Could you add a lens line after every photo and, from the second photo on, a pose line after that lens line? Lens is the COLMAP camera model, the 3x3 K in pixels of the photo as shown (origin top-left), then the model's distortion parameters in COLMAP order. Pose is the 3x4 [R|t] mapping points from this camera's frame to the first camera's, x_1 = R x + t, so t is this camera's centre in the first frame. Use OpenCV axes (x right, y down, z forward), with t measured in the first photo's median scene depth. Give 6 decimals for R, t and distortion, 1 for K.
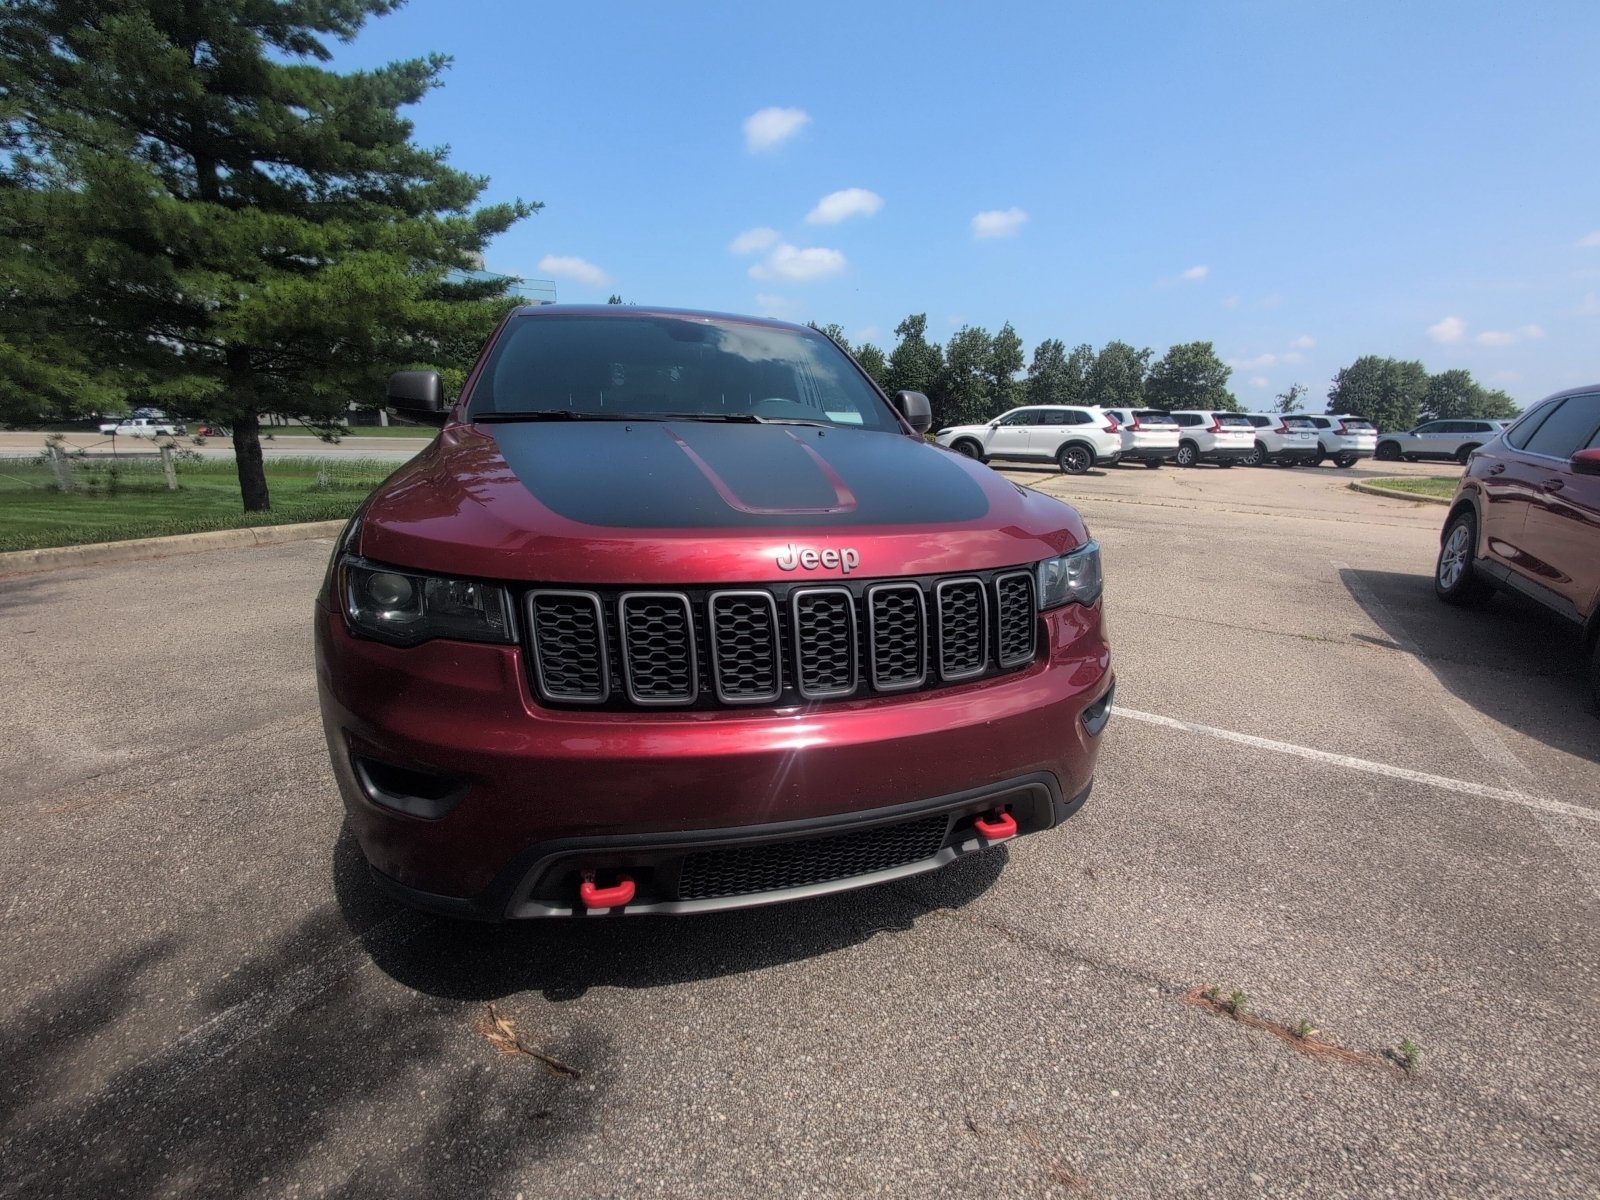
lens RADIAL K [[681.0, 0, 800.4], [0, 681.0, 604.6], [0, 0, 1]] dist [-0.001515, 0.000749]
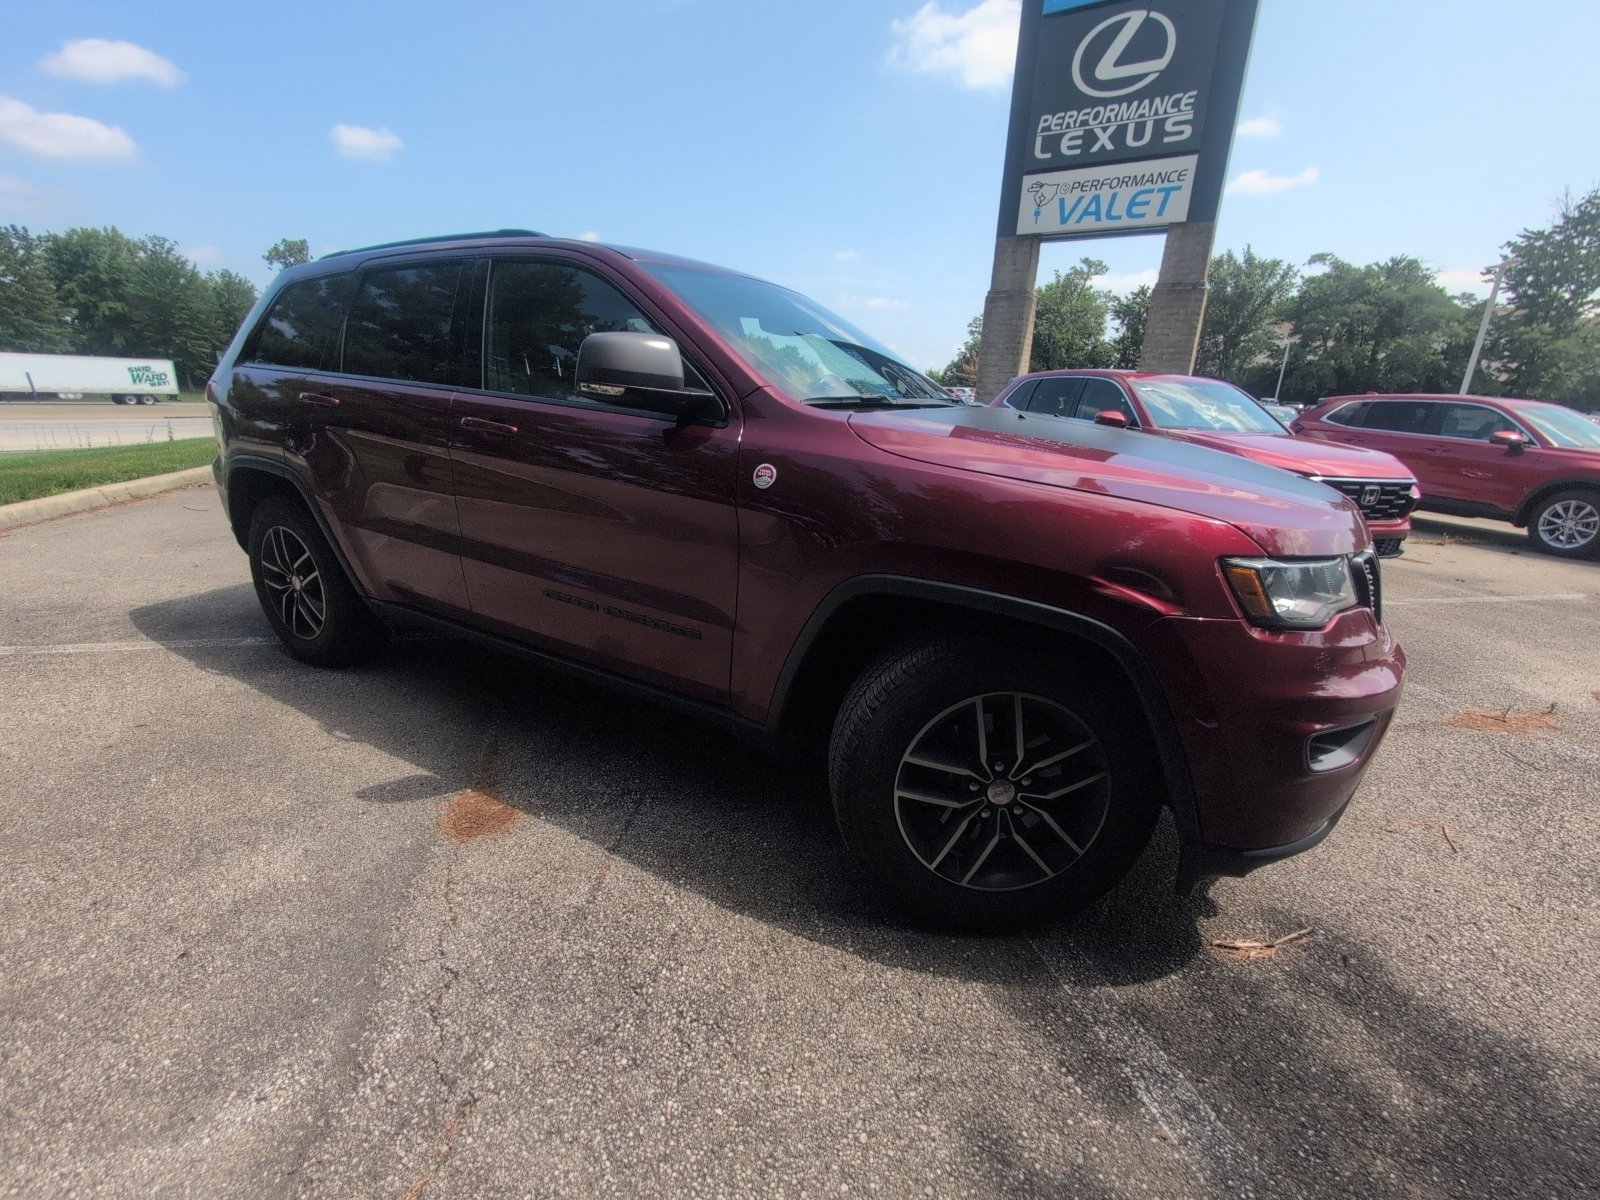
lens RADIAL K [[681.0, 0, 800.4], [0, 681.0, 603.6], [0, 0, 1]] dist [-0.001515, 0.000749]
pose [[0.720691, -0.201417, 0.663352, -0.263223], [0.162857, 0.979275, 0.120408, -0.034514], [-0.673857, 0.021254, 0.738556, 0.102898]]
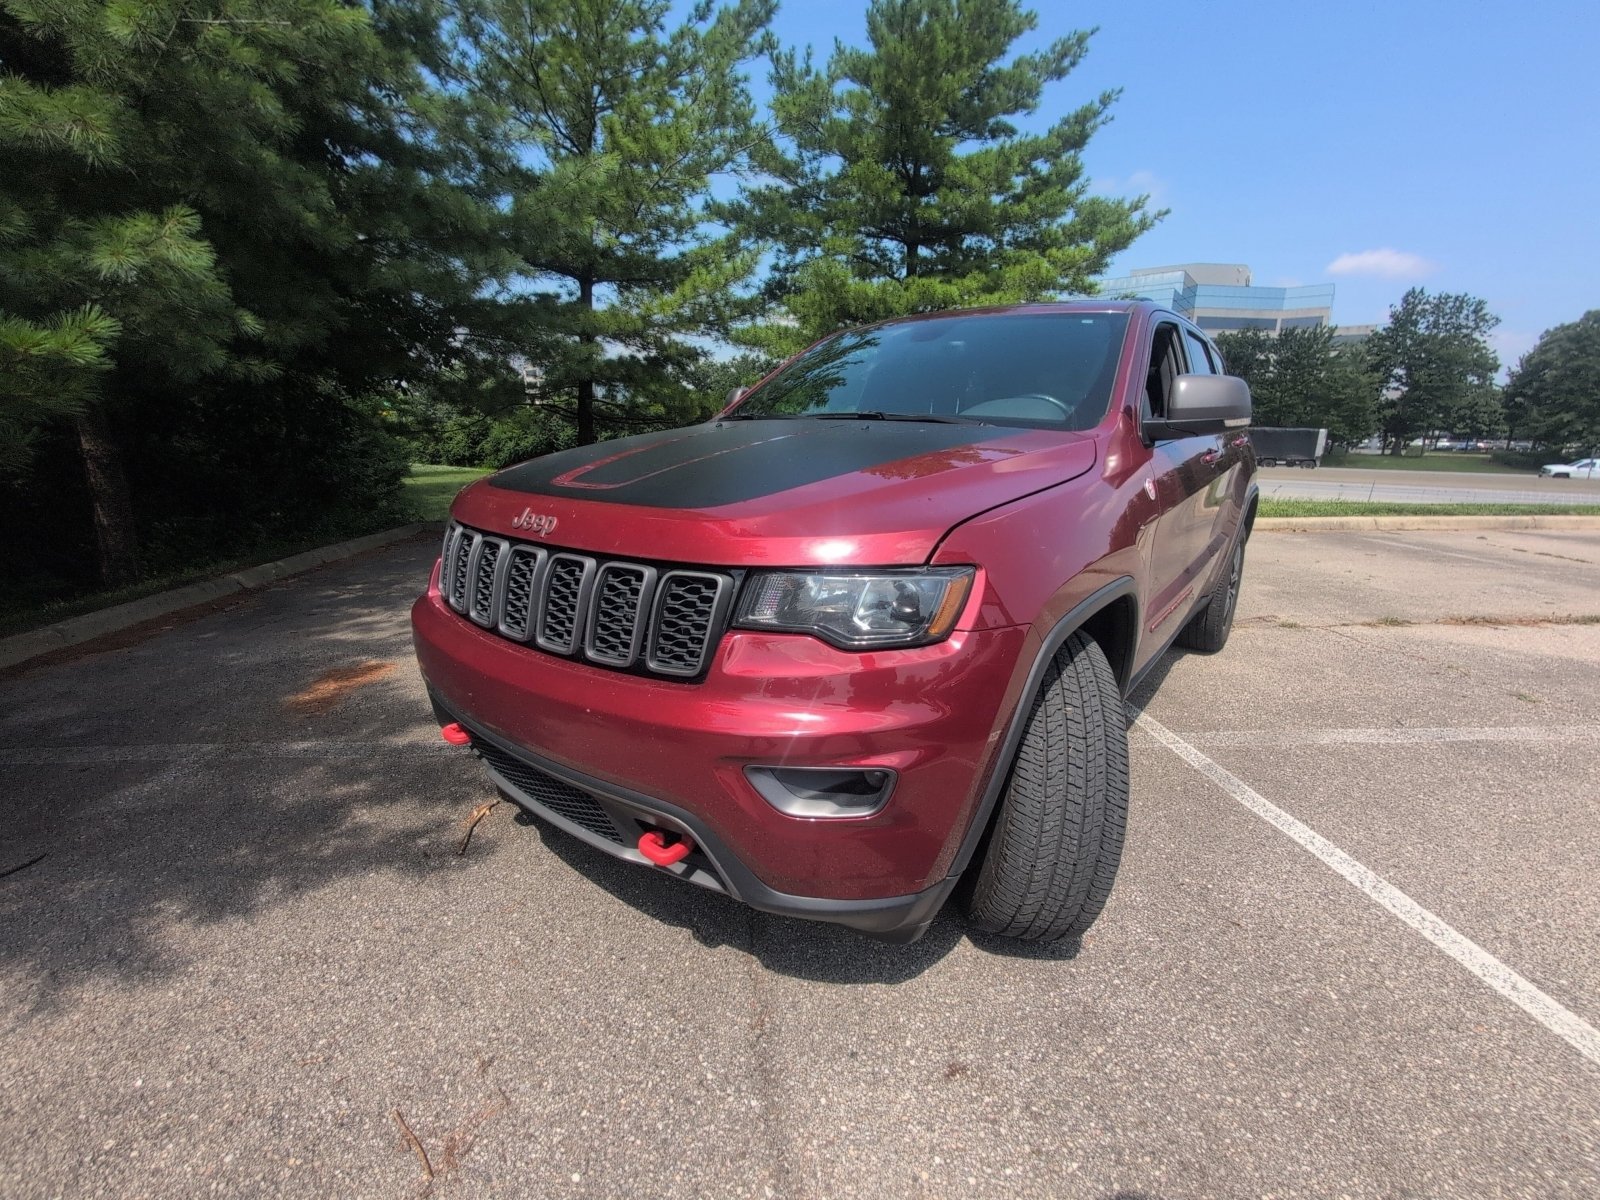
lens RADIAL K [[681.0, 0, 800.0], [0, 681.0, 607.1], [0, 0, 1]] dist [-0.001515, 0.000749]
pose [[0.574453, 0.190061, -0.796166, 0.177583], [-0.213975, 0.973715, 0.078057, -0.016027], [0.790075, 0.125520, 0.600022, 0.094410]]
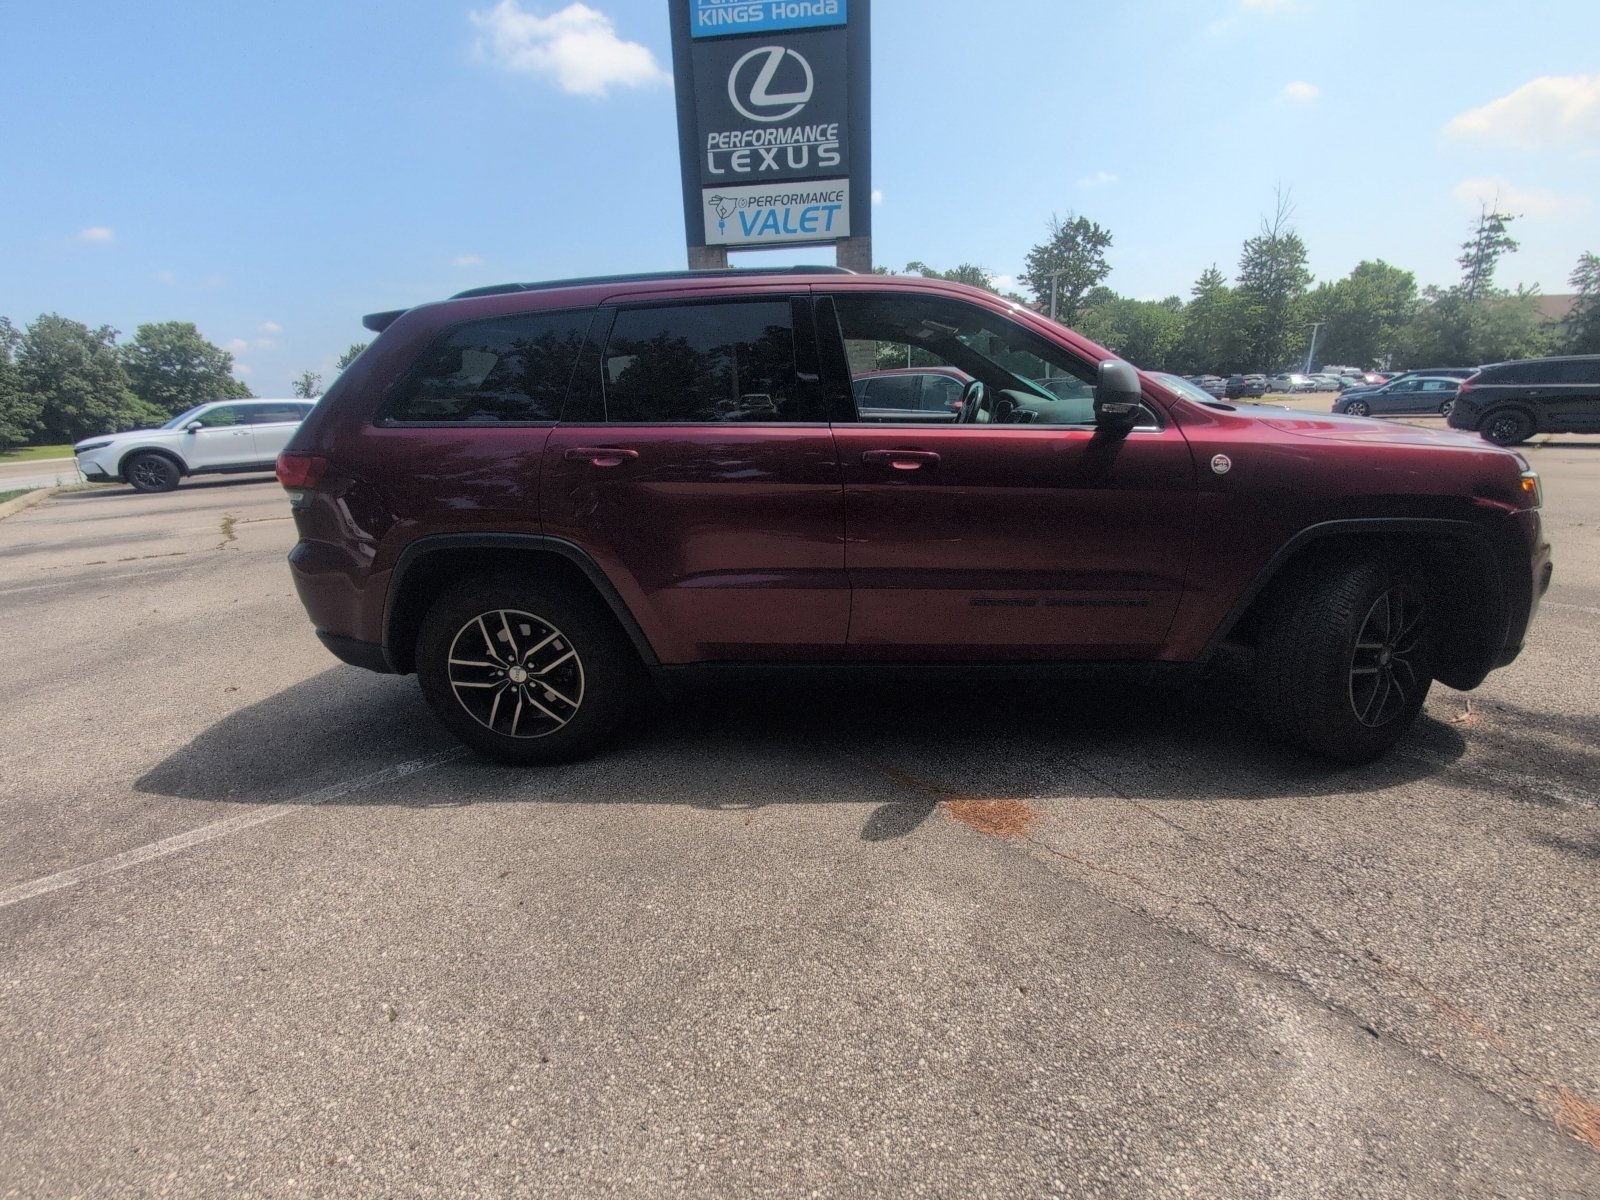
lens RADIAL K [[681.0, 0, 799.3], [0, 681.0, 602.0], [0, 0, 1]] dist [-0.001515, 0.000749]
pose [[0.331757, -0.305798, 0.892426, -0.419595], [0.293124, 0.932593, 0.210593, -0.096927], [-0.896669, 0.191726, 0.399031, 0.294205]]
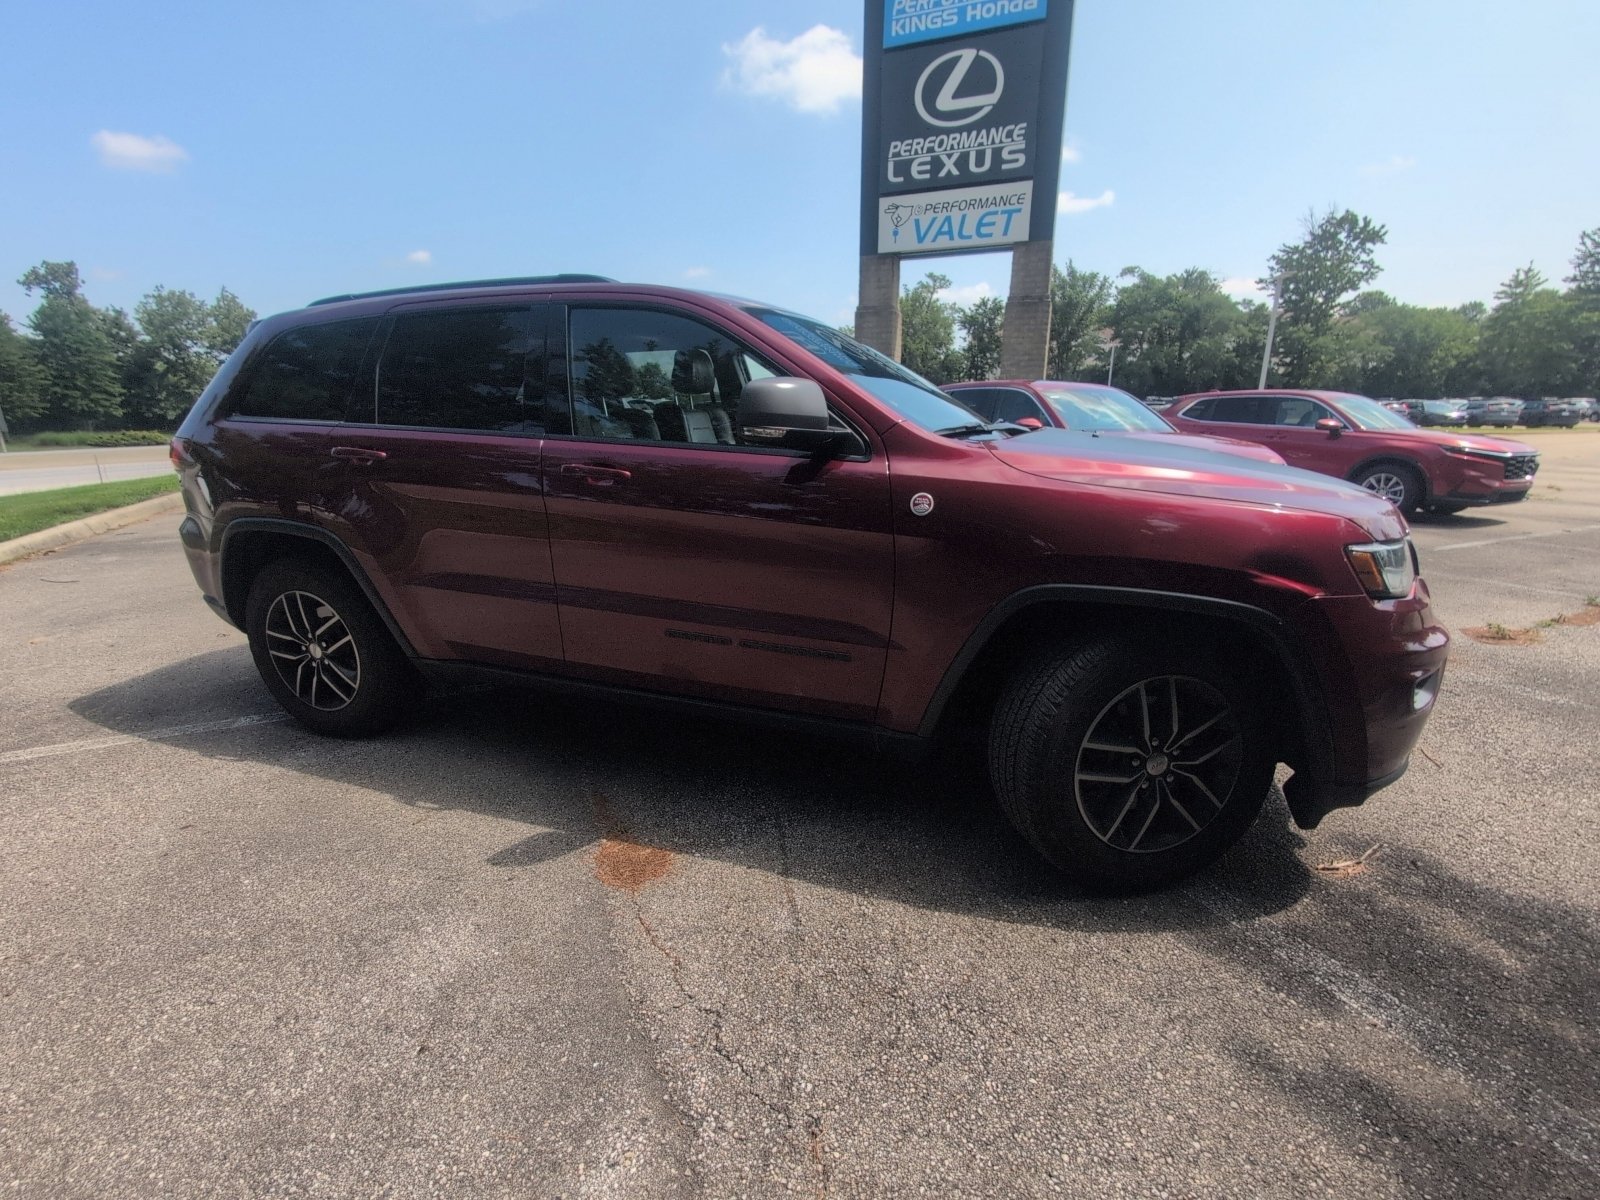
lens RADIAL K [[681.0, 0, 800.2], [0, 681.0, 603.9], [0, 0, 1]] dist [-0.001515, 0.000749]
pose [[0.576233, -0.249927, 0.778134, -0.325608], [0.234377, 0.962639, 0.135625, -0.055192], [-0.782958, 0.104225, 0.613281, 0.153833]]
